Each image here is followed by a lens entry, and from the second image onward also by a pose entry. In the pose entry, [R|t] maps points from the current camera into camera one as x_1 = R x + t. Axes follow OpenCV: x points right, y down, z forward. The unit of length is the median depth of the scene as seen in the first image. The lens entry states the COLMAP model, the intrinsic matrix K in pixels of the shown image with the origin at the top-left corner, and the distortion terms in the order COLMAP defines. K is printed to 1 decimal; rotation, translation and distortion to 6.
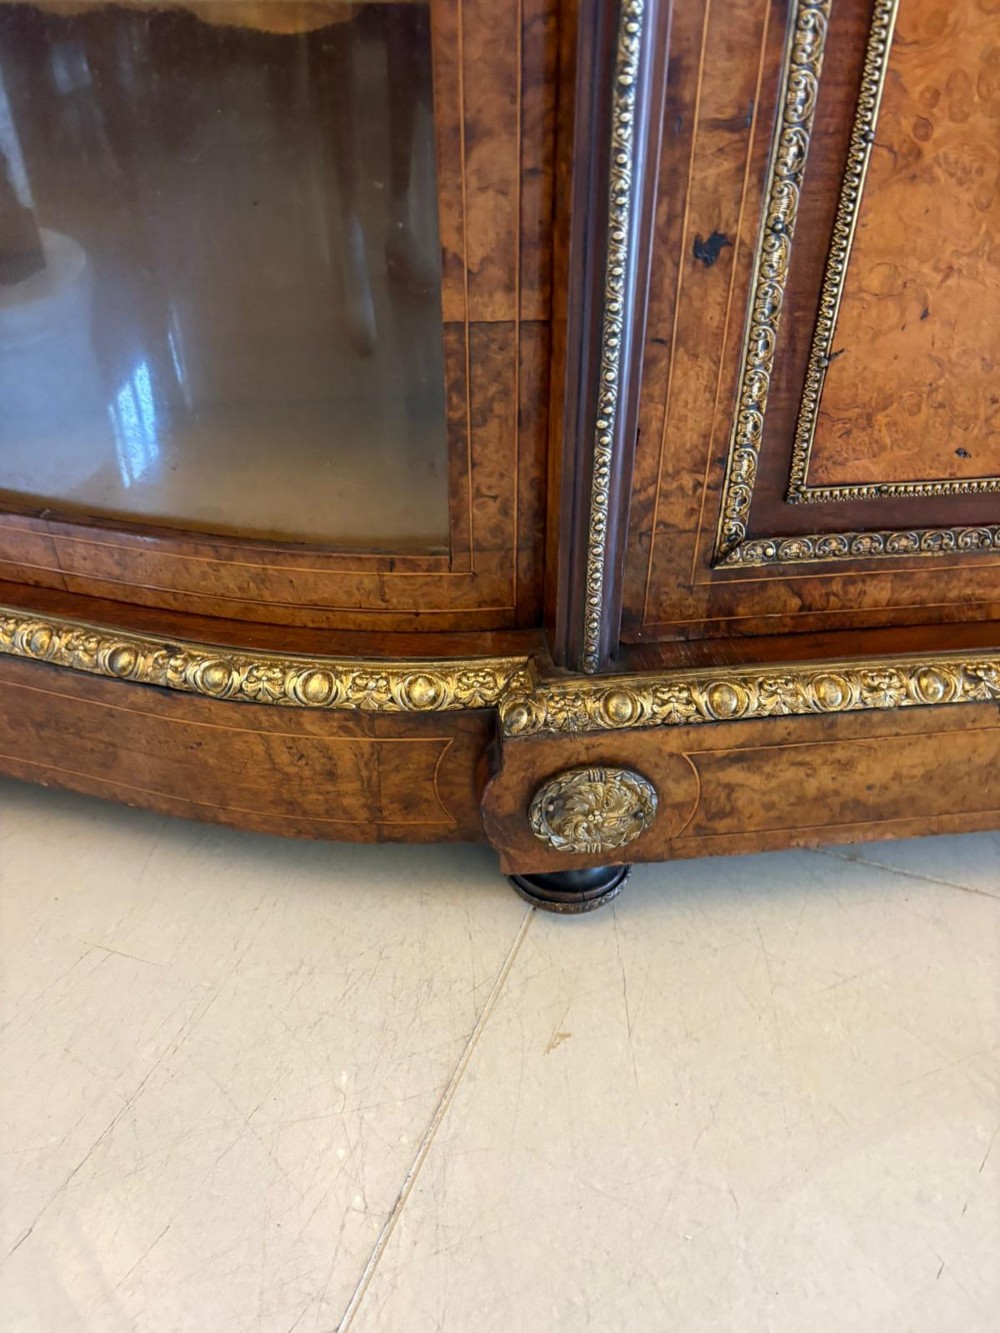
lens RADIAL K [[1018.0, 0, 500.0], [0, 1018.0, 666.5], [0, 0, 1]] dist [0.004852, -0.004388]
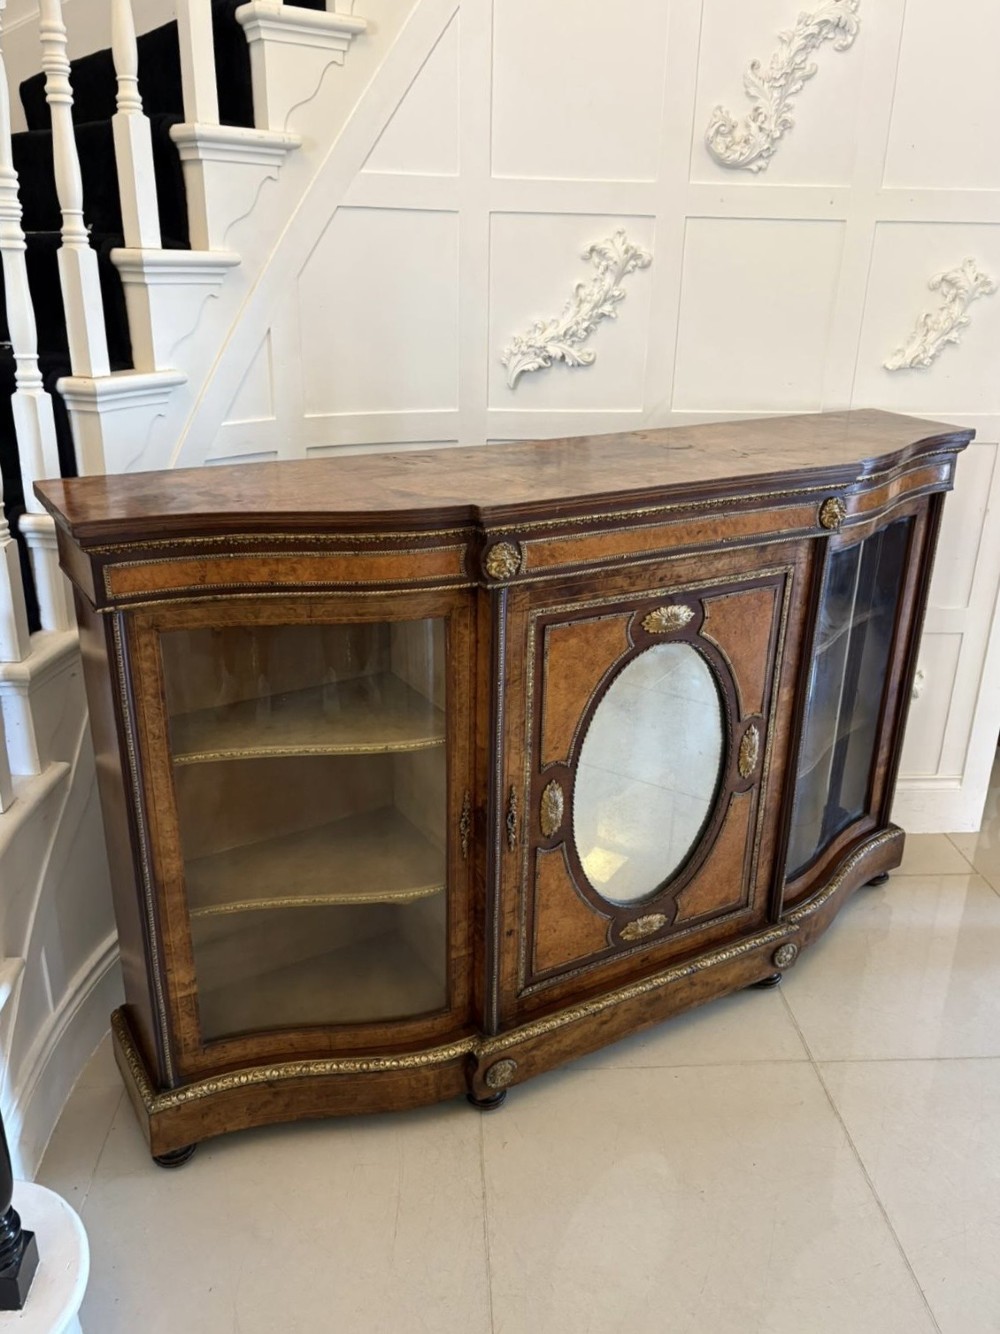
lens RADIAL K [[1057.6, 0, 502.2], [0, 1057.6, 652.4], [0, 0, 1]] dist [0.032049, -0.040515]
pose [[0.914887, -0.128175, 0.382823, -1.150392], [0.220095, 0.953303, -0.206811, -0.500494], [-0.338439, 0.273466, 0.900375, -2.791052]]
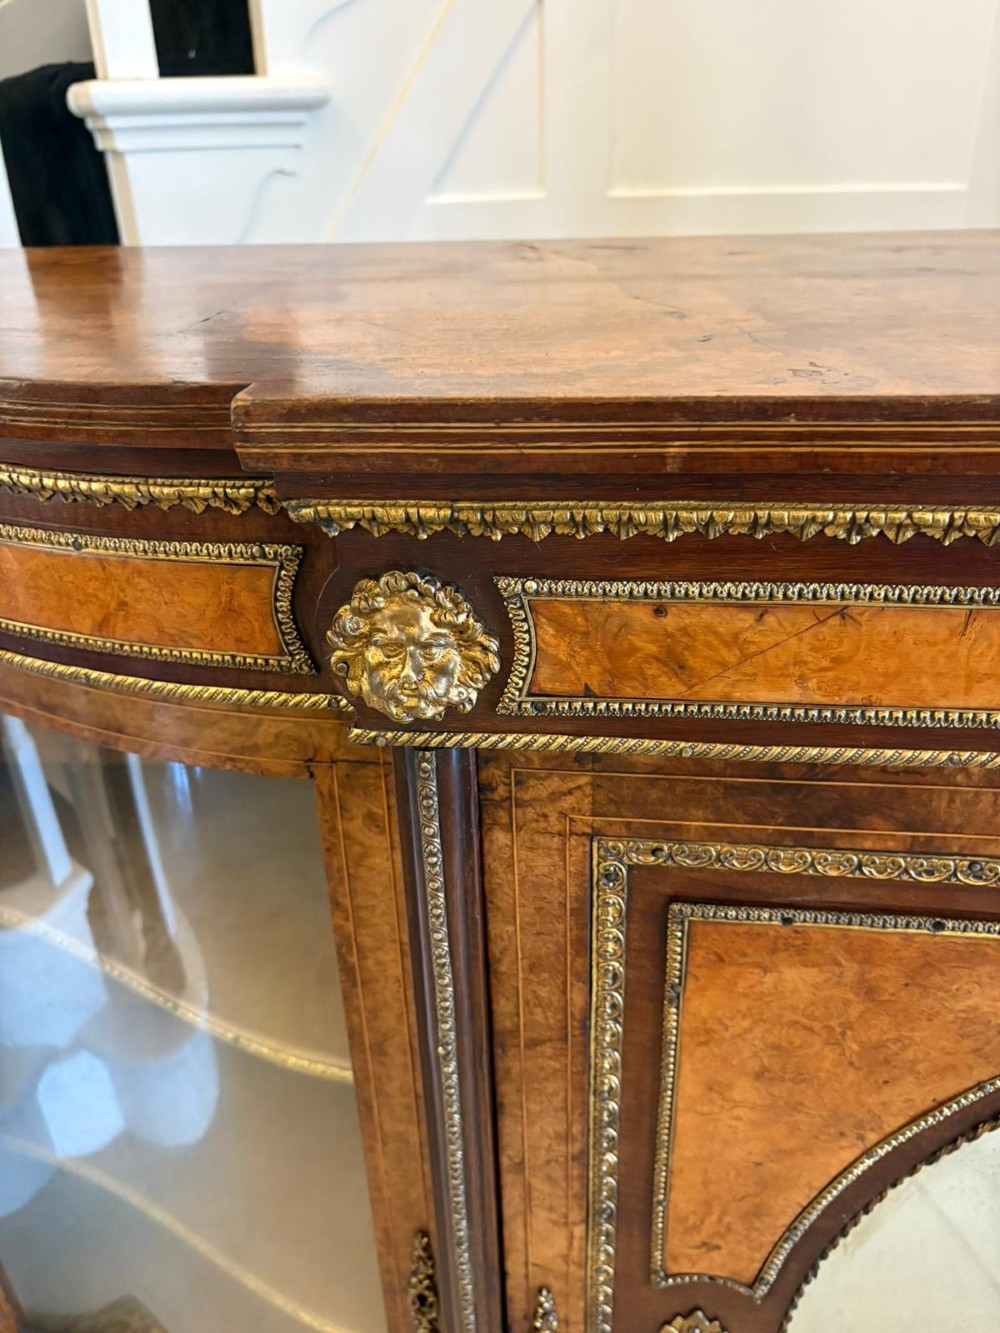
lens RADIAL K [[1032.0, 0, 497.8], [0, 1032.0, 679.0], [0, 0, 1]] dist [0.000949, 0.001427]
pose [[0.971282, 0.083108, -0.222943, 0.305433], [-0.109092, 0.988270, -0.106870, -1.318430], [0.211446, 0.128122, 0.968956, -0.713561]]
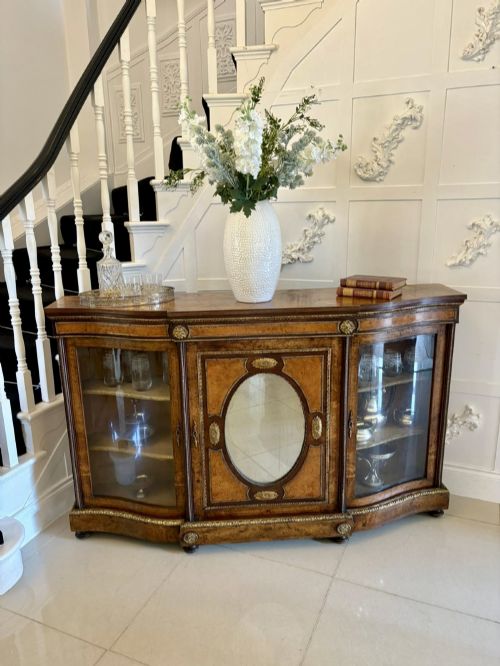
lens RADIAL K [[500.0, 0, 250.0], [0, 500.0, 333.0], [0, 0, 1]] dist [0.006370, 0.000291]
pose [[0.998568, -0.006616, -0.053086, 0.864016], [-0.013214, 0.931078, -0.364581, 0.060578], [0.051839, 0.364761, 0.929657, -3.757961]]
